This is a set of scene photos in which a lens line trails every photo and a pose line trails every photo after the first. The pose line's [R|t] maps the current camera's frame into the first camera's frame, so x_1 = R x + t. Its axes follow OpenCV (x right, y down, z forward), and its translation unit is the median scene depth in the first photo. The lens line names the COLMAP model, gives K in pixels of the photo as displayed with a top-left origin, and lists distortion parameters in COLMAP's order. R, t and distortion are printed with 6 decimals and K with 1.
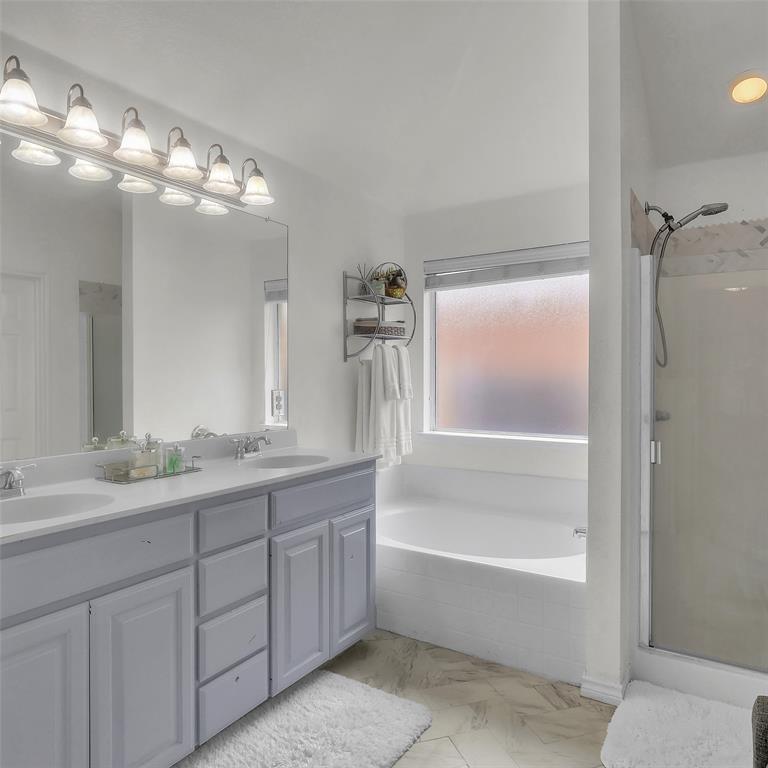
lens RADIAL K [[576.1, 0, 384.4], [0, 576.1, 376.1], [0, 0, 1]] dist [-0.006784, 0.002601]
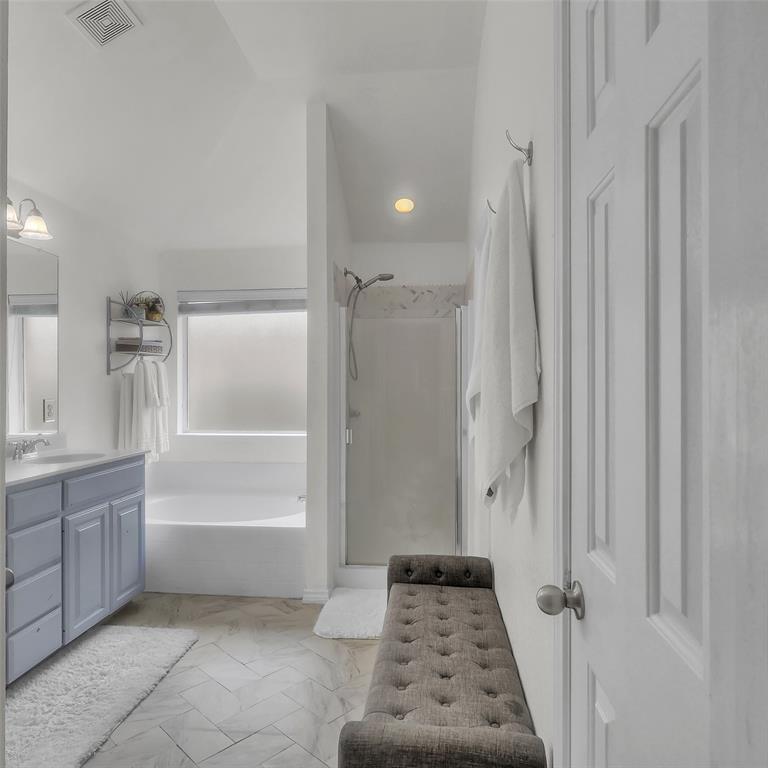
lens RADIAL K [[576.1, 0, 386.3], [0, 576.1, 383.2], [0, 0, 1]] dist [-0.006784, 0.002601]
pose [[0.892840, 0.000569, 0.450374, -0.115145], [0.002068, 0.999983, -0.005362, -0.000330], [-0.450370, 0.005719, 0.892824, -0.365748]]
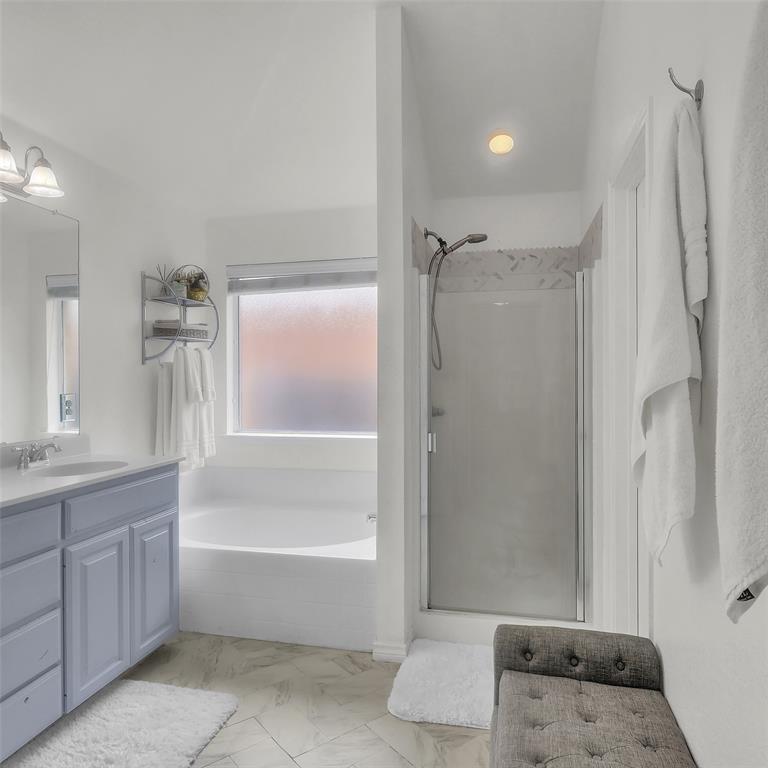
lens RADIAL K [[576.1, 0, 383.6], [0, 576.1, 377.8], [0, 0, 1]] dist [-0.006784, 0.002601]
pose [[0.943795, -0.003994, 0.330509, -0.008988], [0.004091, 0.999992, 0.000402, -0.000723], [-0.330507, 0.000973, 0.943803, -0.069362]]
